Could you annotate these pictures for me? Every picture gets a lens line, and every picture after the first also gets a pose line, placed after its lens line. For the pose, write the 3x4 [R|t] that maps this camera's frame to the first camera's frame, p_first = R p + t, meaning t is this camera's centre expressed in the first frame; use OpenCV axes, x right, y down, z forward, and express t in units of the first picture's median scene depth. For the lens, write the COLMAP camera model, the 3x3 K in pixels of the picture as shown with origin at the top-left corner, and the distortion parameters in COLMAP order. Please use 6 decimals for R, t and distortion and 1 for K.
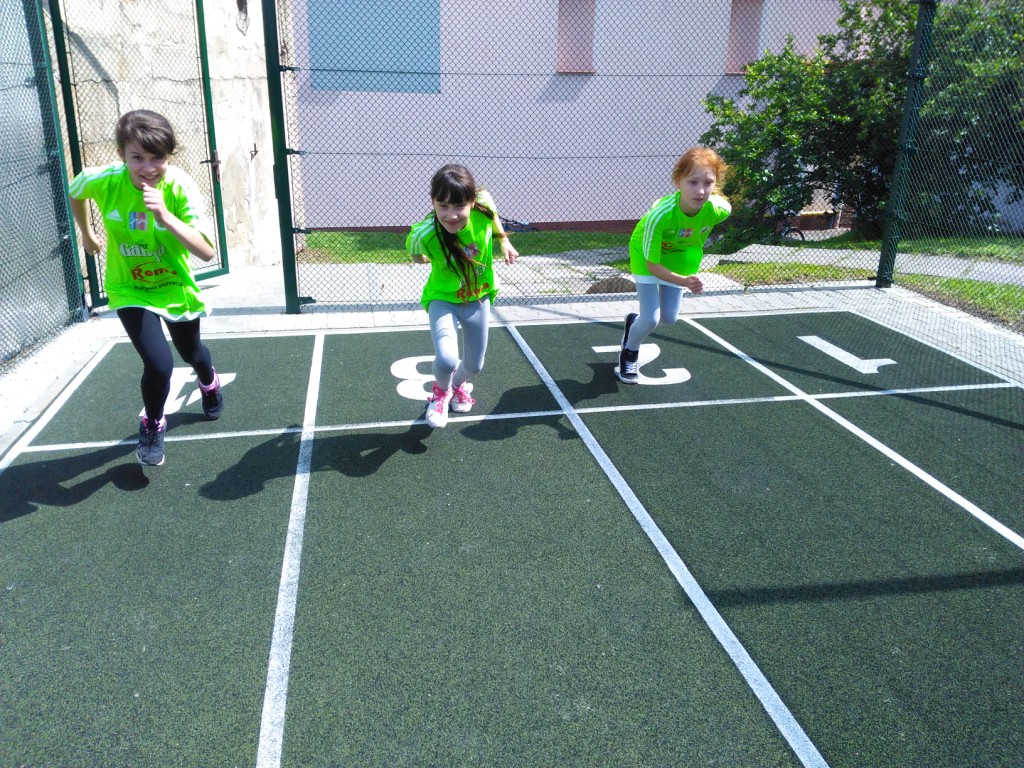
lens RADIAL K [[812.5, 0, 511.2], [0, 812.5, 381.9], [0, 0, 1]] dist [-0.005964, -0.056805]
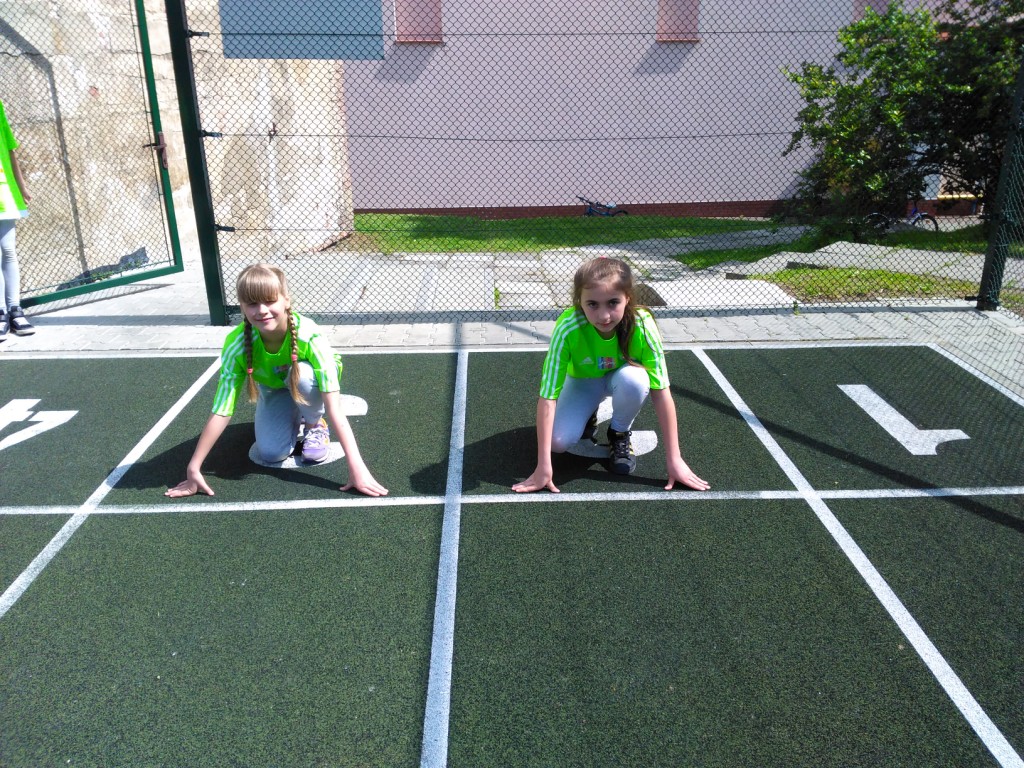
lens RADIAL K [[812.5, 0, 513.2], [0, 812.5, 360.3], [0, 0, 1]] dist [-0.005964, -0.056805]
pose [[0.987297, 0.041554, -0.153354, 0.148838], [-0.040921, 0.999136, 0.007284, -0.060912], [0.153524, -0.000916, 0.988145, 0.197276]]
